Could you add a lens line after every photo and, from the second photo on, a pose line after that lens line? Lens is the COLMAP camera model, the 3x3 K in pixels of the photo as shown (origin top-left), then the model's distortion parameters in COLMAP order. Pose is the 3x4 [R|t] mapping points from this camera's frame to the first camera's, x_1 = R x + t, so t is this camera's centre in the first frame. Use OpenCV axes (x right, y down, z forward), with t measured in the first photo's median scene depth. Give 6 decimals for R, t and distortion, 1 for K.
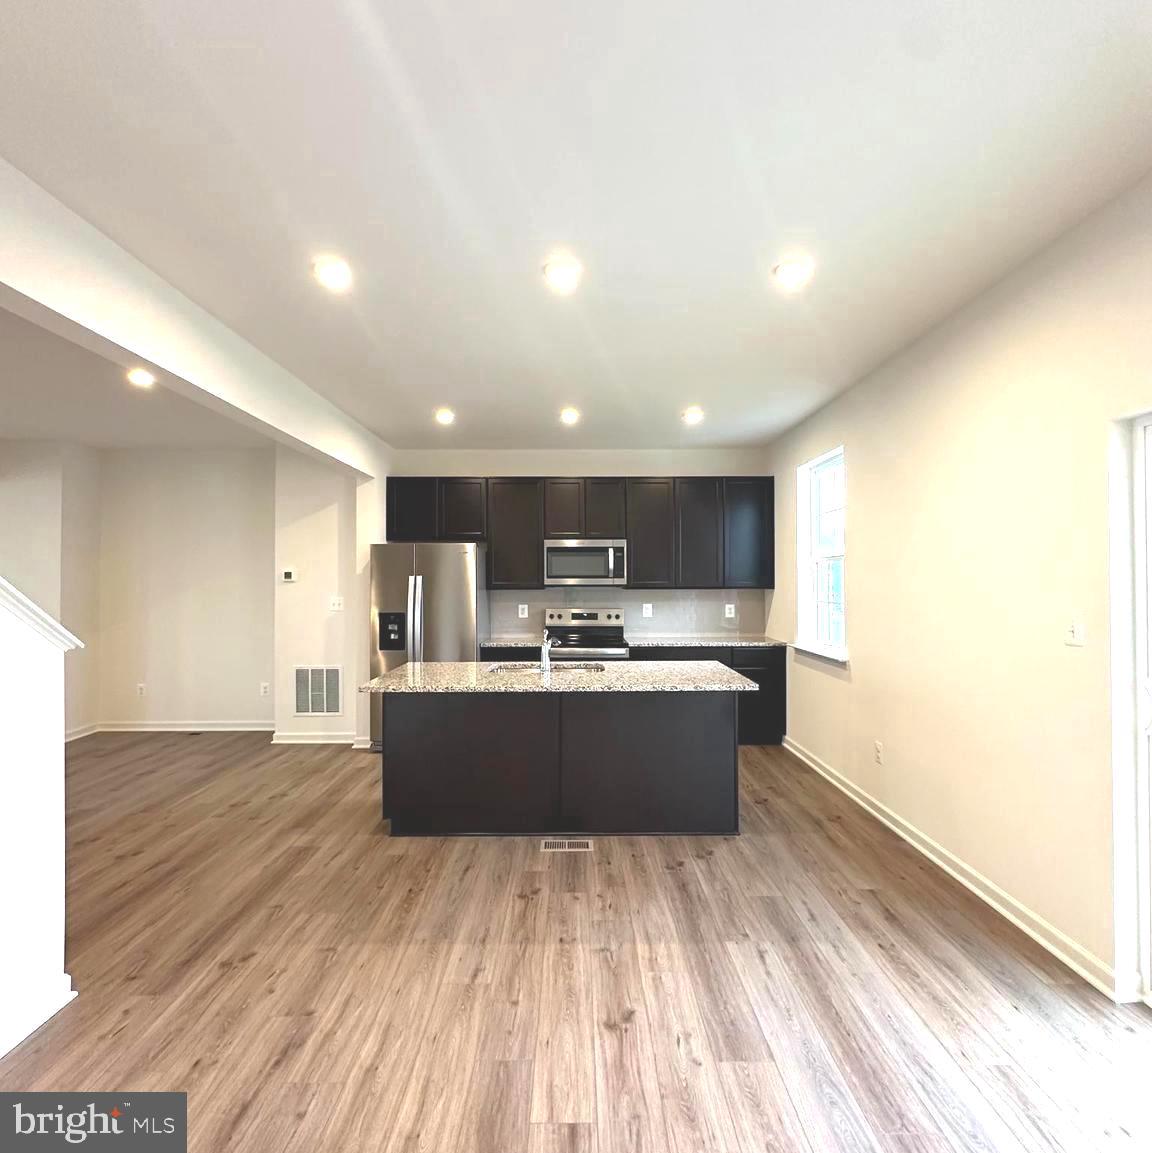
lens RADIAL K [[611.6, 0, 581.7], [0, 611.6, 576.7], [0, 0, 1]] dist [-0.005301, 0.000868]
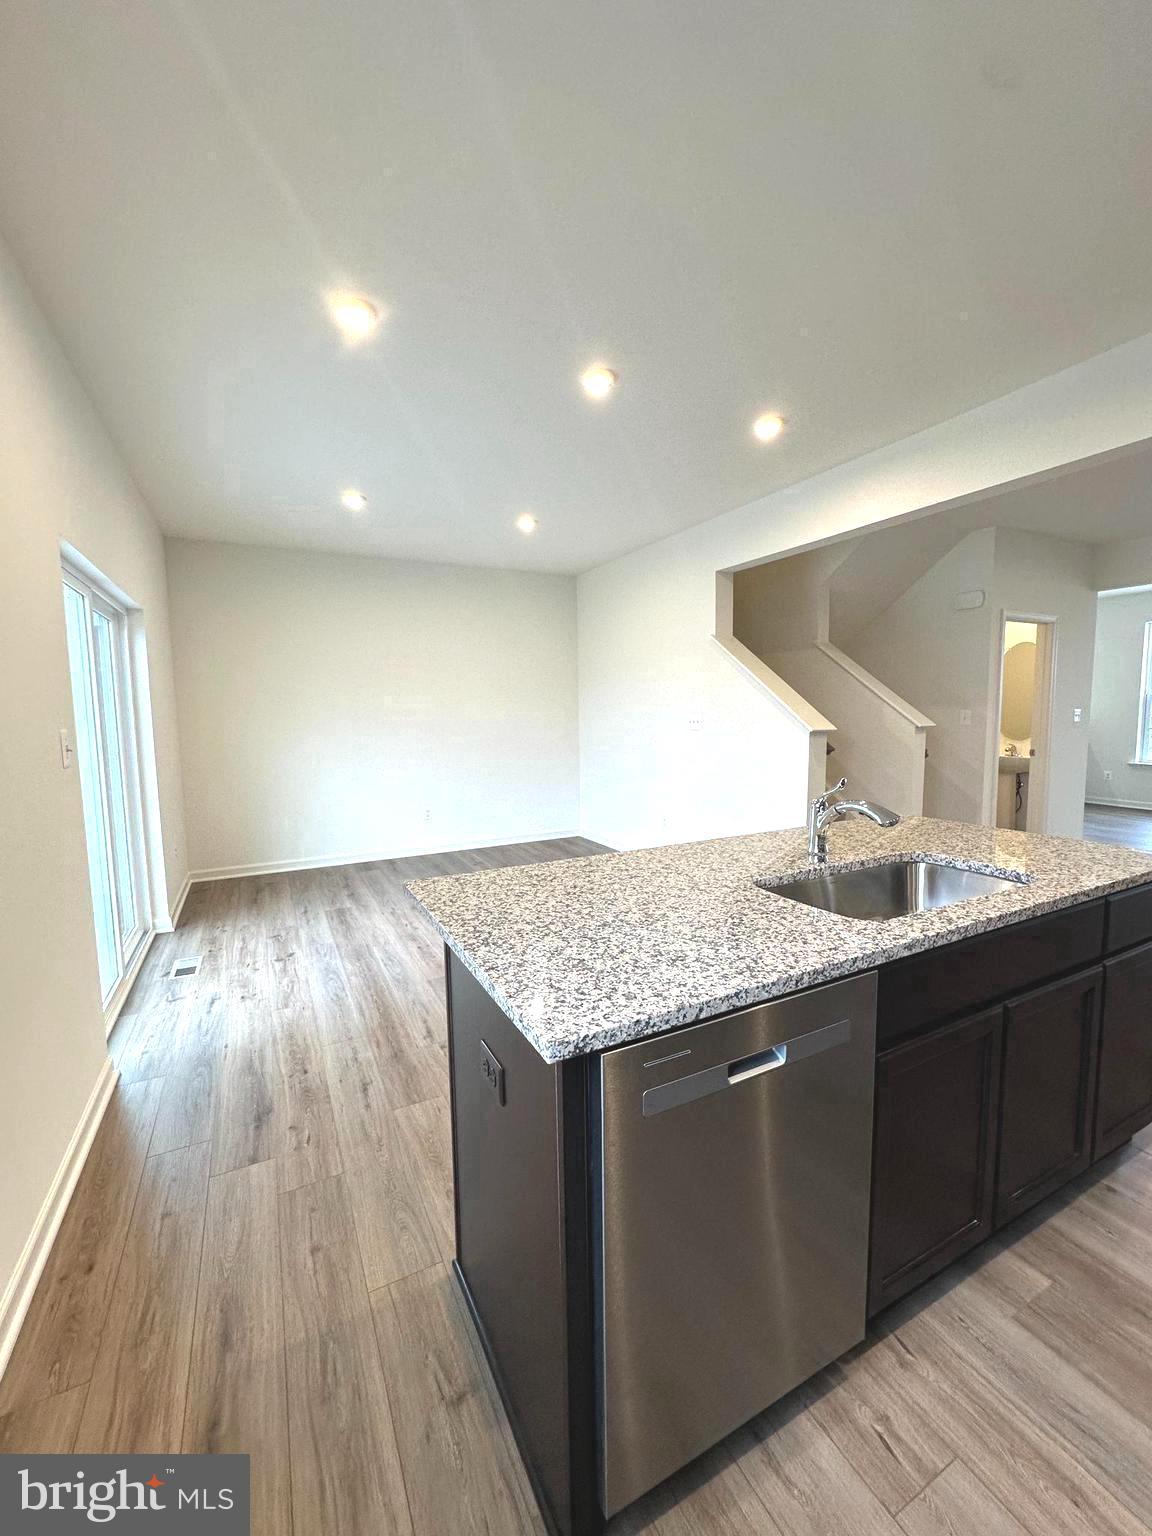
lens RADIAL K [[612.6, 0, 578.9], [0, 612.6, 767.7], [0, 0, 1]] dist [-0.003903, 0.000233]
pose [[-0.890717, 0.058219, -0.450814, 0.407047], [0.023314, 0.996310, 0.082603, 0.042172], [0.453960, 0.063065, -0.888788, 1.611310]]
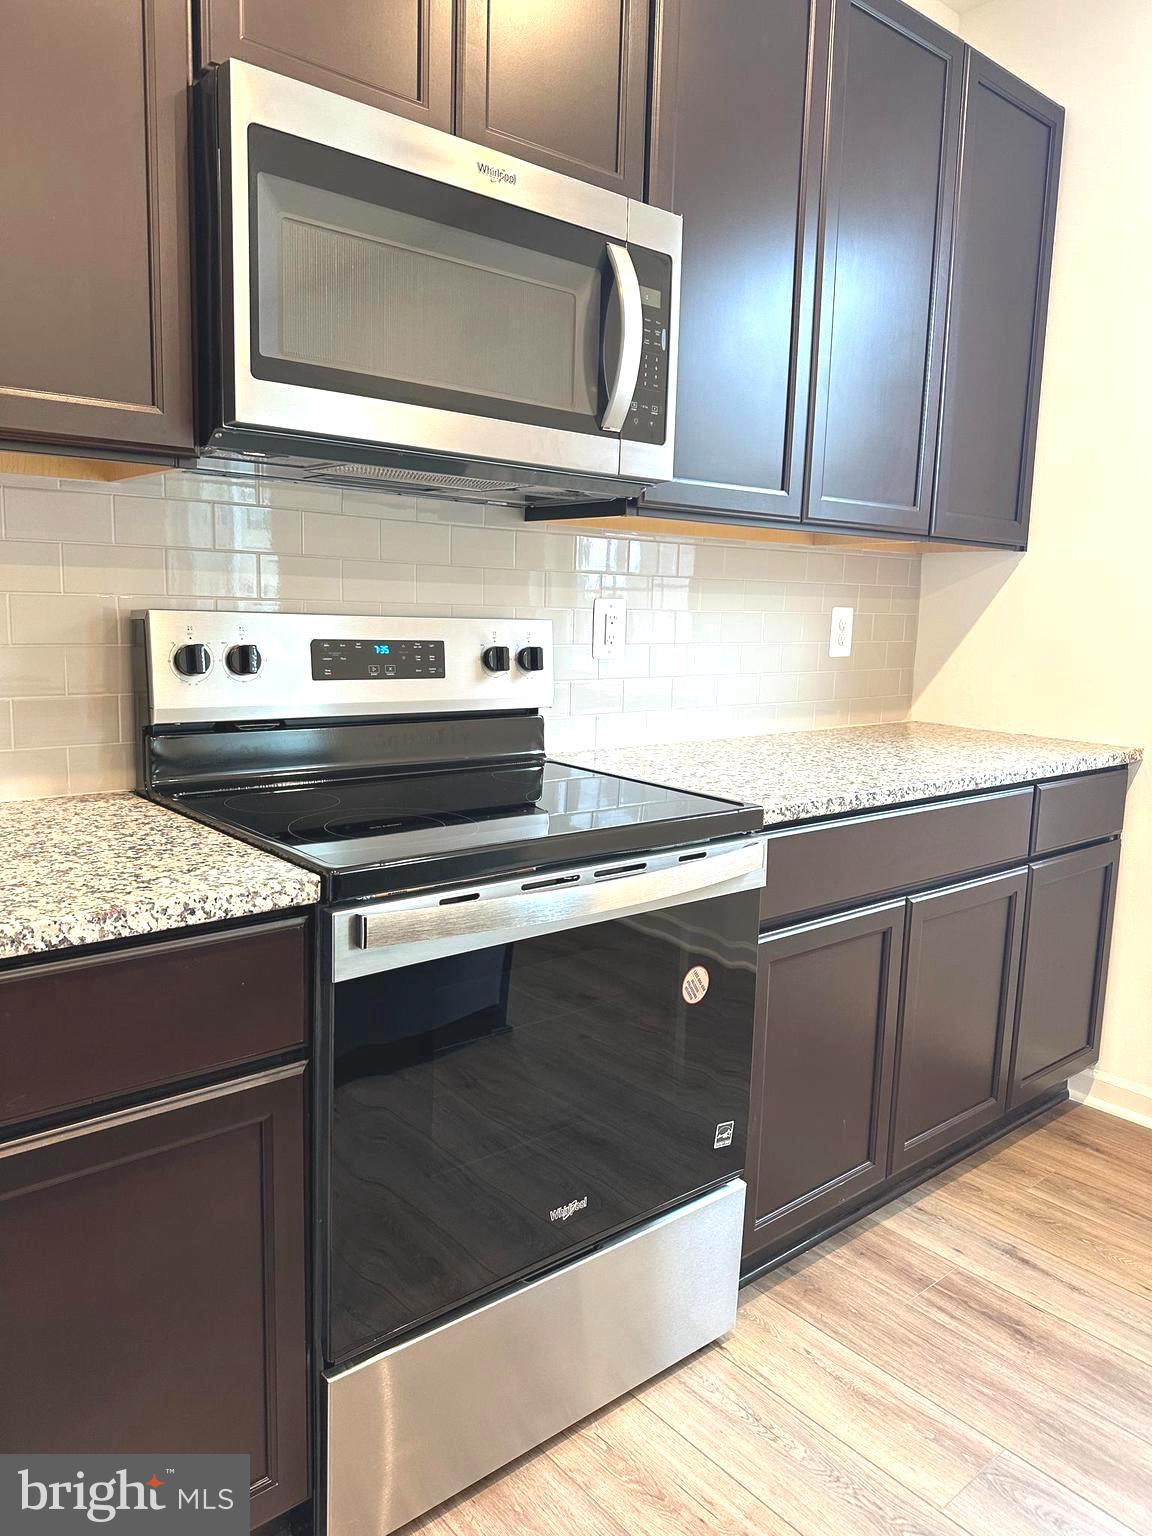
lens RADIAL K [[1074.9, 0, 578.5], [0, 1074.9, 767.0], [0, 0, 1]] dist [0.001737, -0.000801]
pose [[0.769515, -0.073408, 0.634395, -0.290702], [-0.032595, 0.987562, 0.153812, 0.089876], [-0.637796, -0.139039, 0.757552, 1.411726]]
